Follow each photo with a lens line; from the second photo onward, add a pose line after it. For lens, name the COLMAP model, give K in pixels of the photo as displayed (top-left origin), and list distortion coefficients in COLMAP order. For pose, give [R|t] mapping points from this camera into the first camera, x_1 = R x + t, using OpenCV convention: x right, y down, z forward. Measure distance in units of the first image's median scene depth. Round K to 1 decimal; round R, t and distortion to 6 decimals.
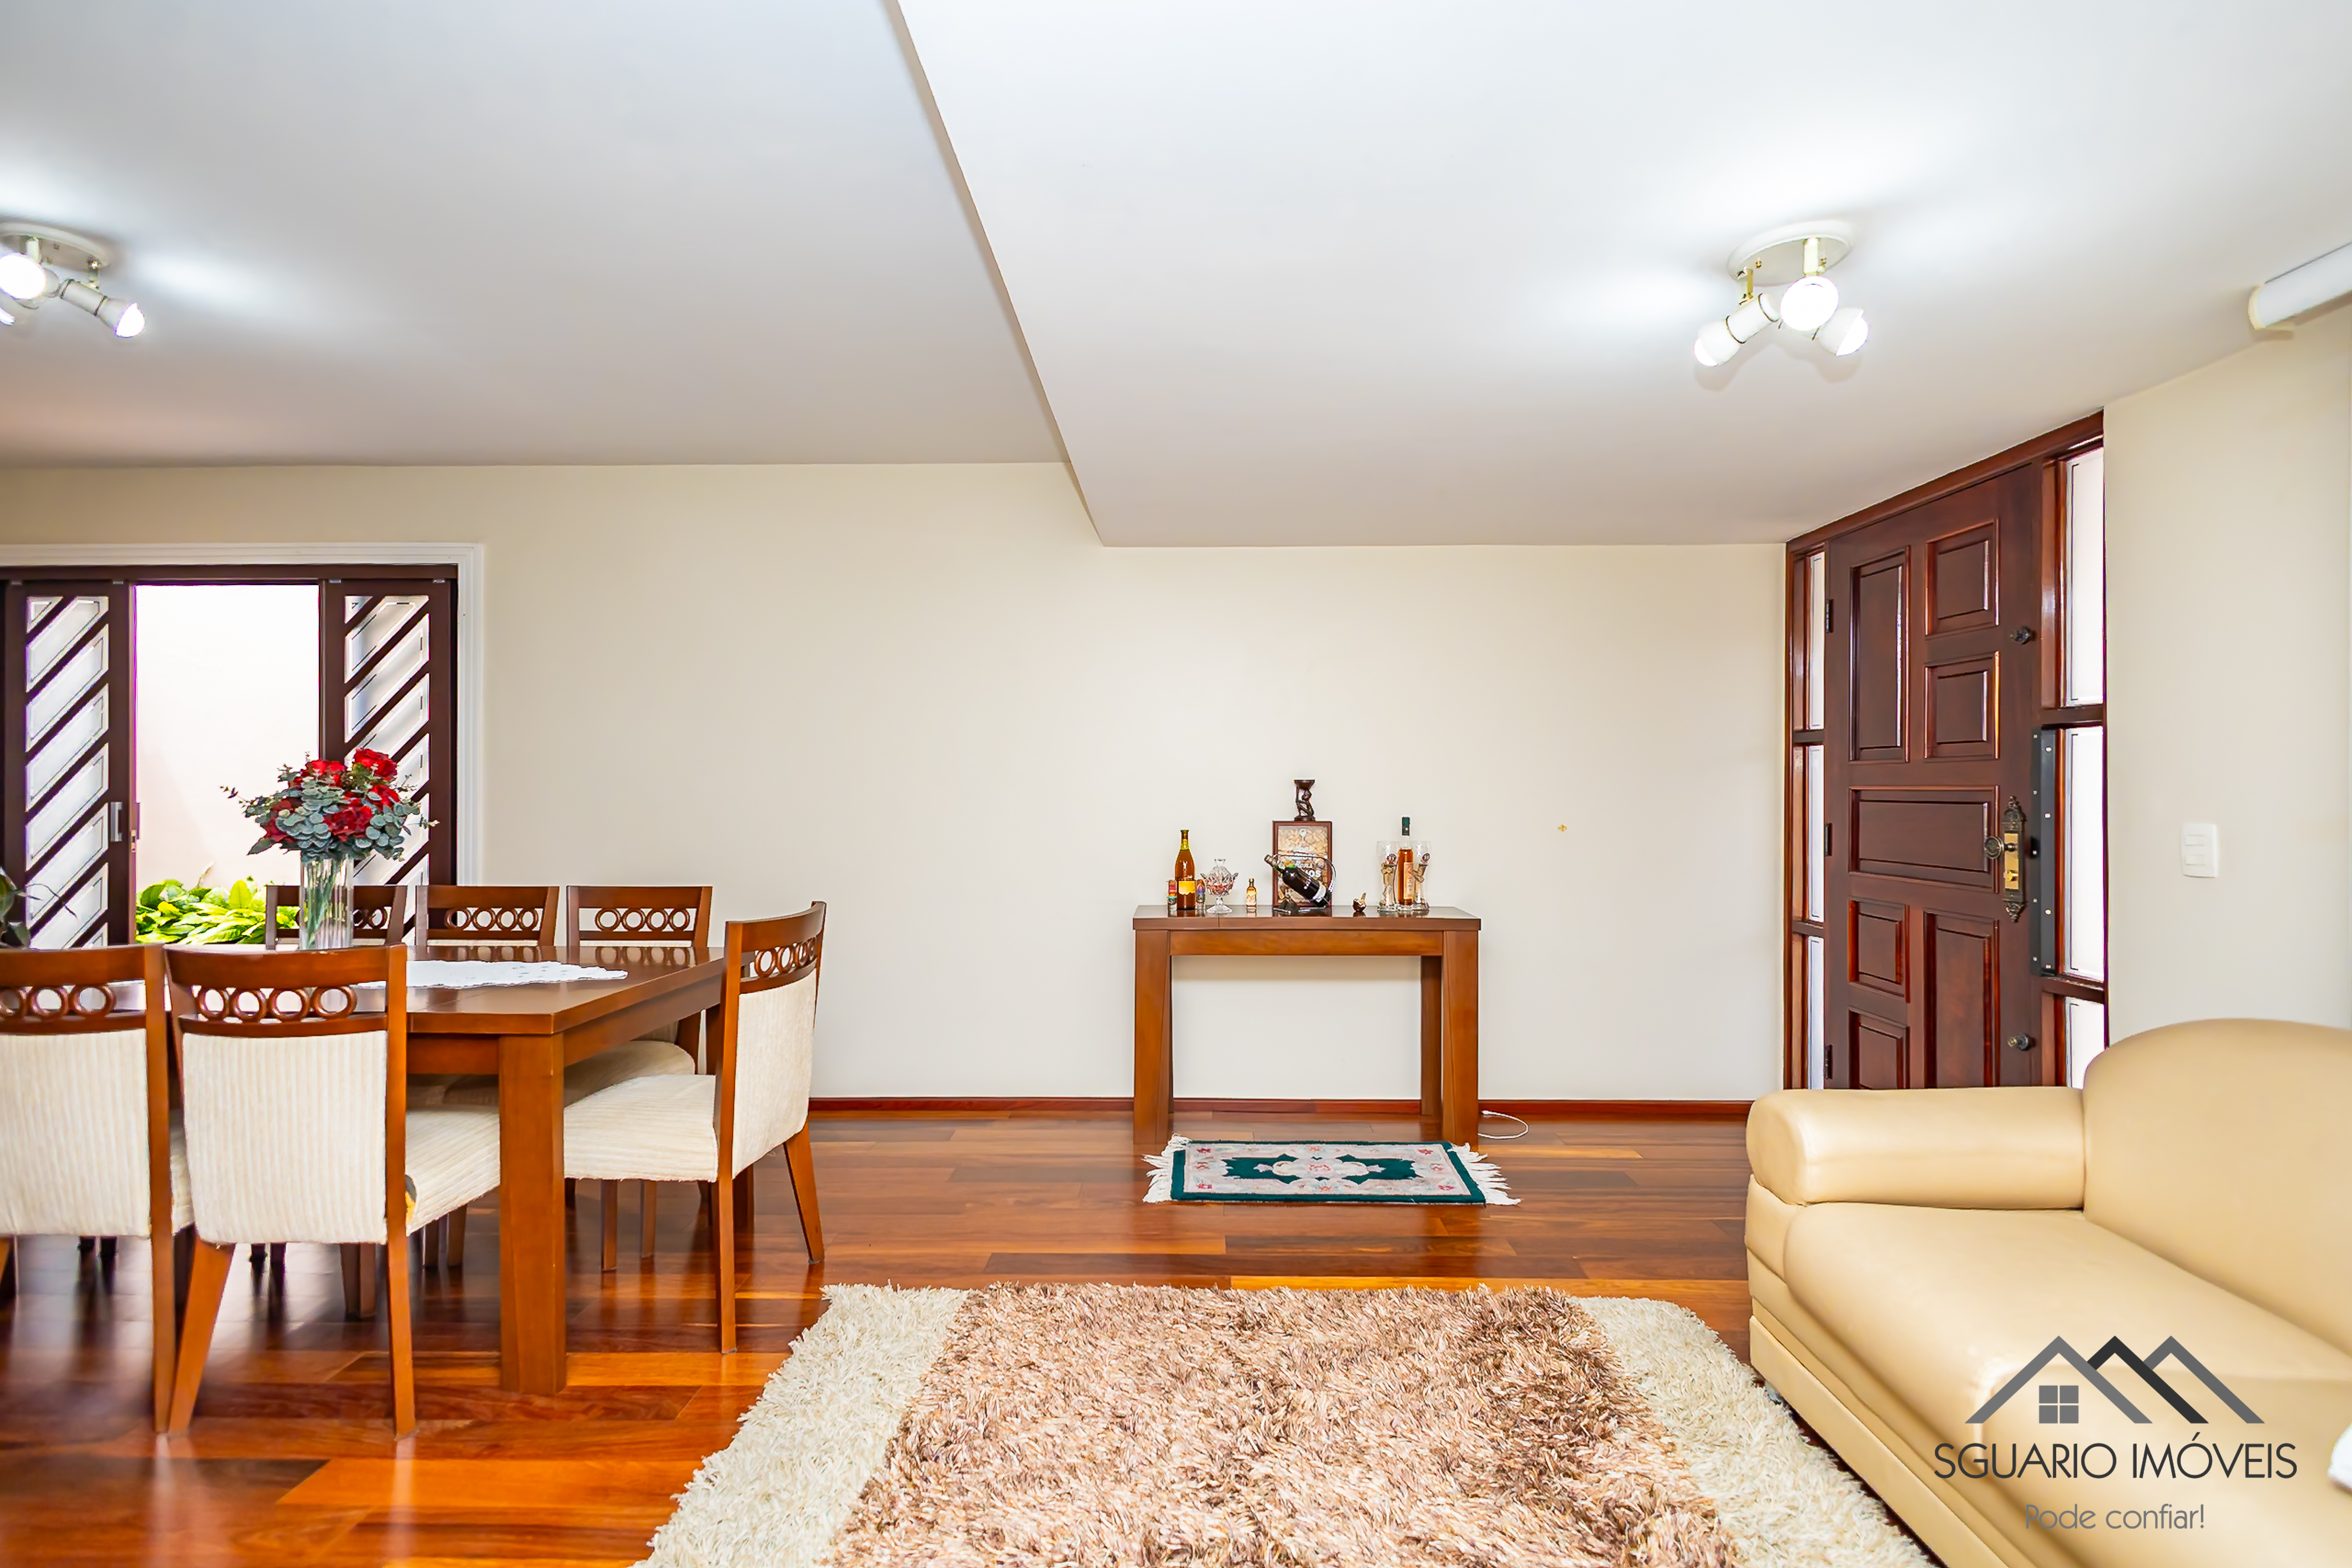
lens RADIAL K [[1081.3, 0, 1176.2], [0, 1081.3, 784.2], [0, 0, 1]] dist [0.010175, -0.003216]
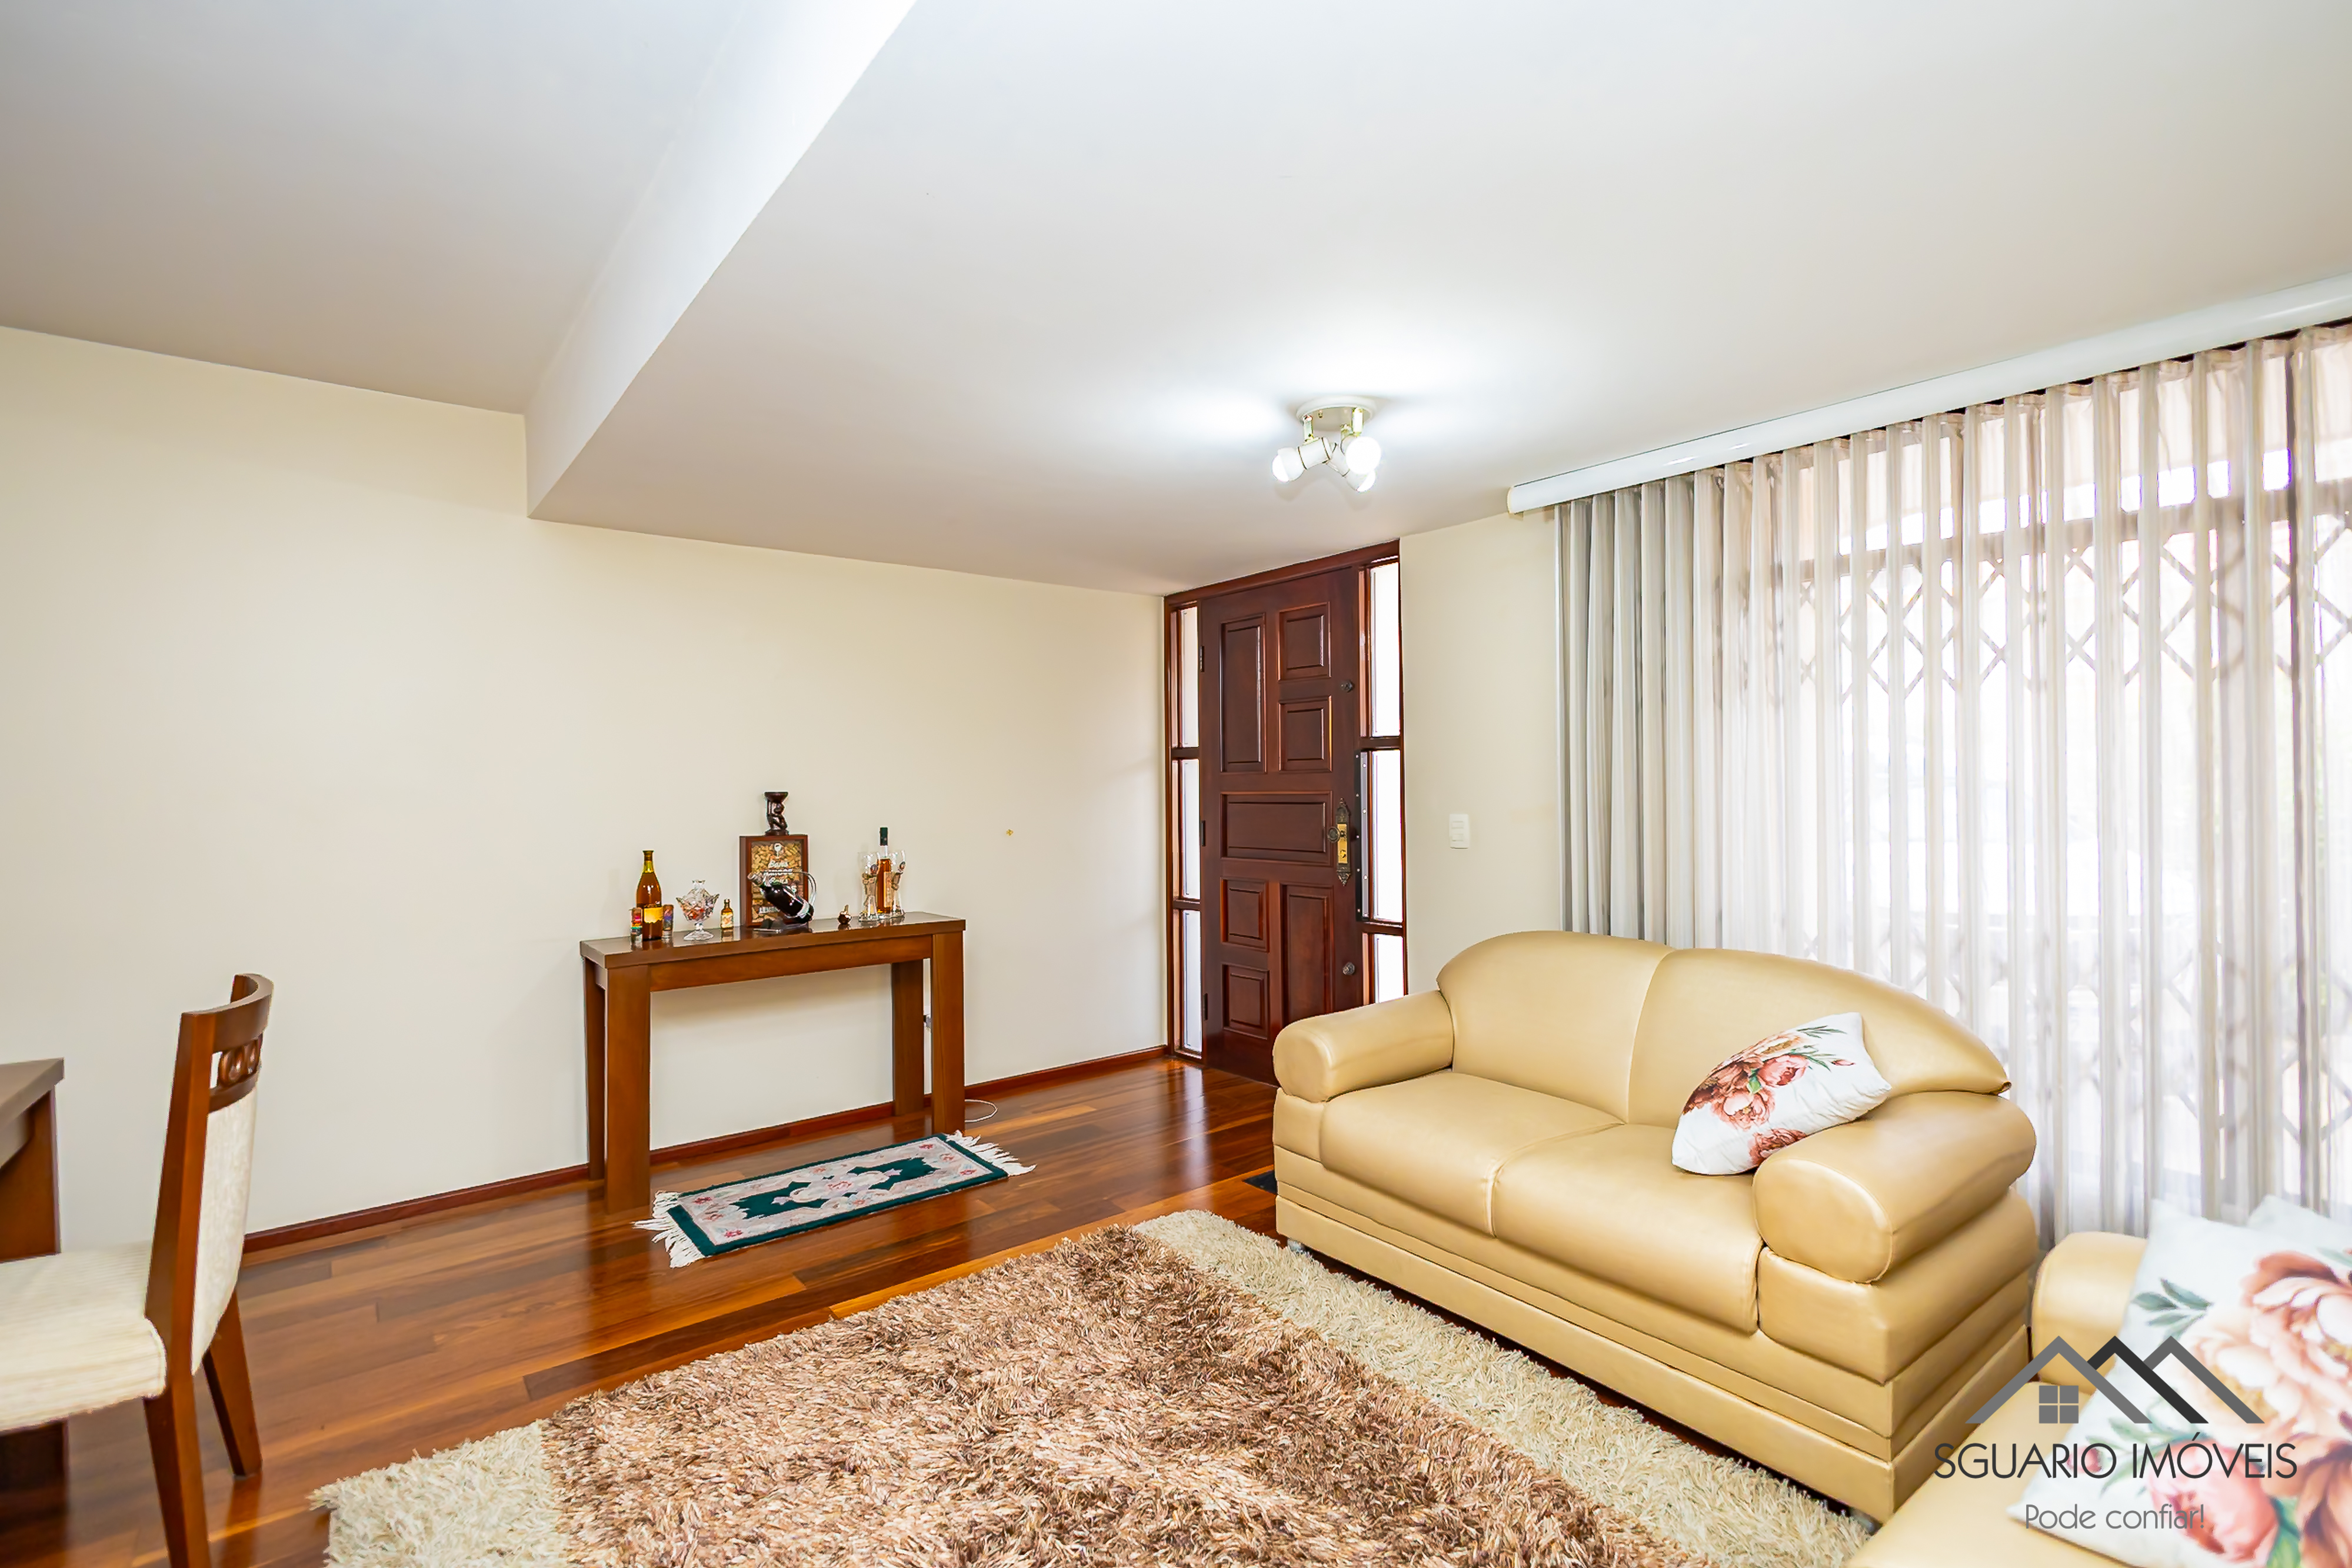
lens RADIAL K [[1081.3, 0, 1188.8], [0, 1081.3, 788.9], [0, 0, 1]] dist [0.010175, -0.003216]
pose [[0.768041, -0.013279, 0.640263, -0.245100], [0.011745, 0.999909, 0.006649, -0.010582], [-0.640293, 0.002413, 0.768127, 0.032910]]
